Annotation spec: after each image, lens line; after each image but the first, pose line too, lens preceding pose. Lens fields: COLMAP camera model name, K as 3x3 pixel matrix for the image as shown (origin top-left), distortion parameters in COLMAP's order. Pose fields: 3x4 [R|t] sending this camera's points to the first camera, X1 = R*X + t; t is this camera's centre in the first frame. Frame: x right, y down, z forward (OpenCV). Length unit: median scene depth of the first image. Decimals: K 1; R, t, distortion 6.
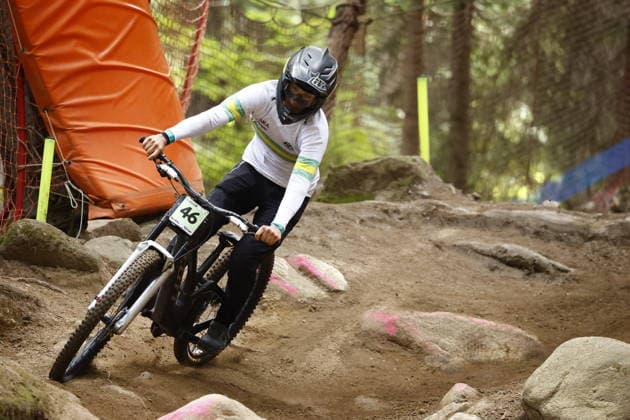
lens RADIAL K [[4433.6, 0, 314.3], [0, 4433.6, 210.8], [0, 0, 1]] dist [-0.796912, 0.000000]
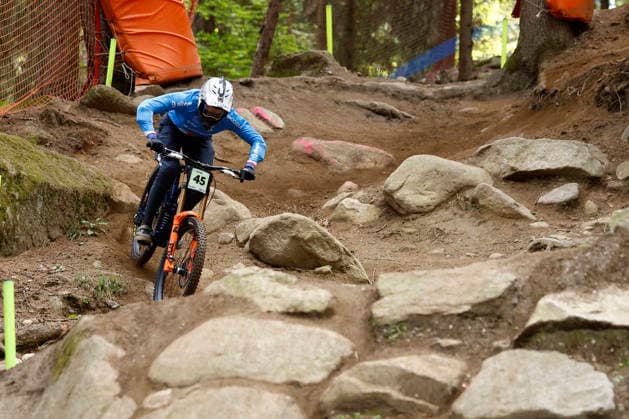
lens RADIAL K [[4426.6, 0, 314.6], [0, 4426.6, 209.3], [0, 0, 1]] dist [-0.796912, 0.000000]
pose [[0.999882, 0.009724, 0.011909, -0.000956], [-0.010043, 0.999584, 0.027039, 0.003001], [-0.011642, -0.027156, 0.999563, -0.736965]]
